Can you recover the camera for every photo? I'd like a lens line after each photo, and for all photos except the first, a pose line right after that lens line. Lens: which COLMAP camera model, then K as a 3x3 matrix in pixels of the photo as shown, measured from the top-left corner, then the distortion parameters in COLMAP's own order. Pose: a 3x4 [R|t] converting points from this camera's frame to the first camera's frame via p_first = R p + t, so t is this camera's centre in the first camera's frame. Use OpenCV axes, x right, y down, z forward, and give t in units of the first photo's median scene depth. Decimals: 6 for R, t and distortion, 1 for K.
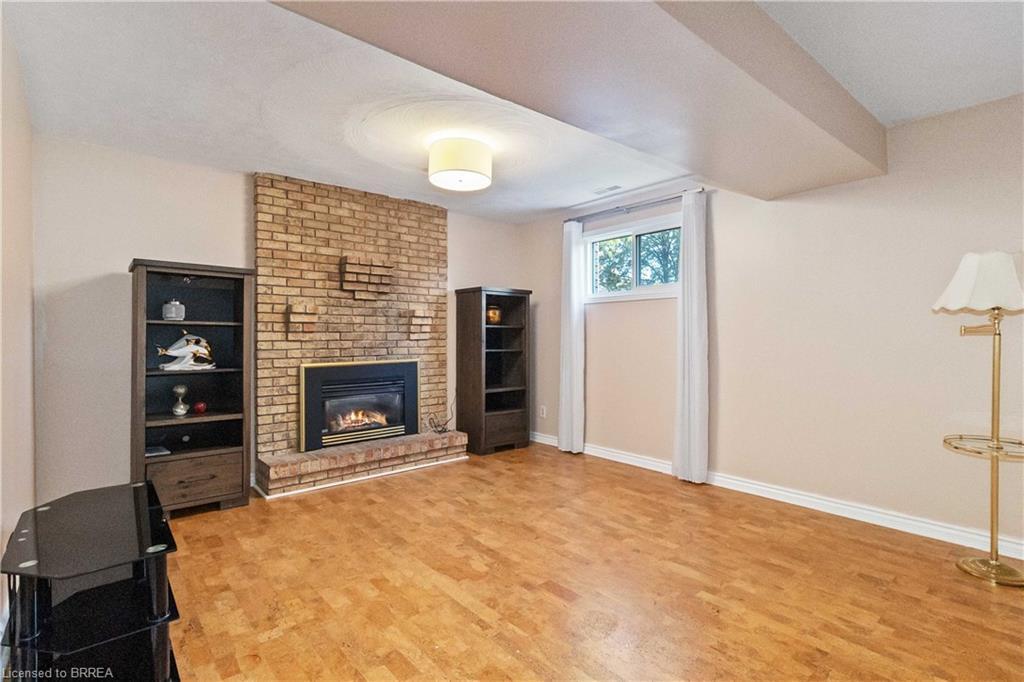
lens RADIAL K [[483.4, 0, 516.4], [0, 483.4, 320.9], [0, 0, 1]] dist [0.001225, 0.001021]
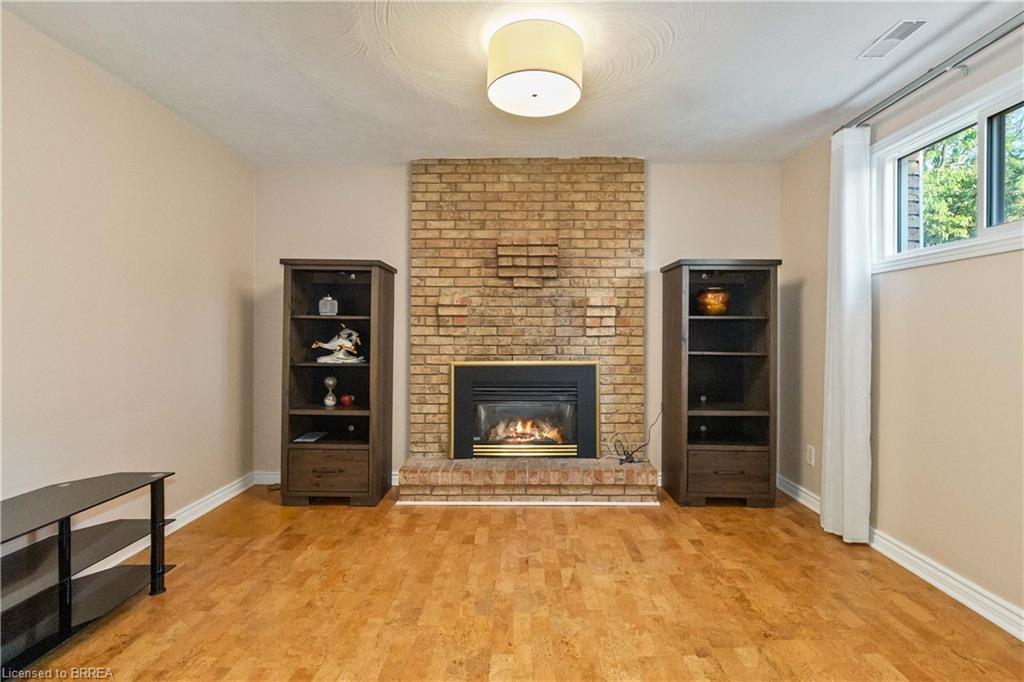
lens RADIAL K [[483.4, 0, 516.4], [0, 483.4, 320.9], [0, 0, 1]] dist [0.001225, 0.001021]
pose [[0.750423, -0.011082, -0.660865, 0.232790], [0.016218, 0.999867, 0.001648, 0.012706], [0.660759, -0.011955, 0.750503, 0.376308]]
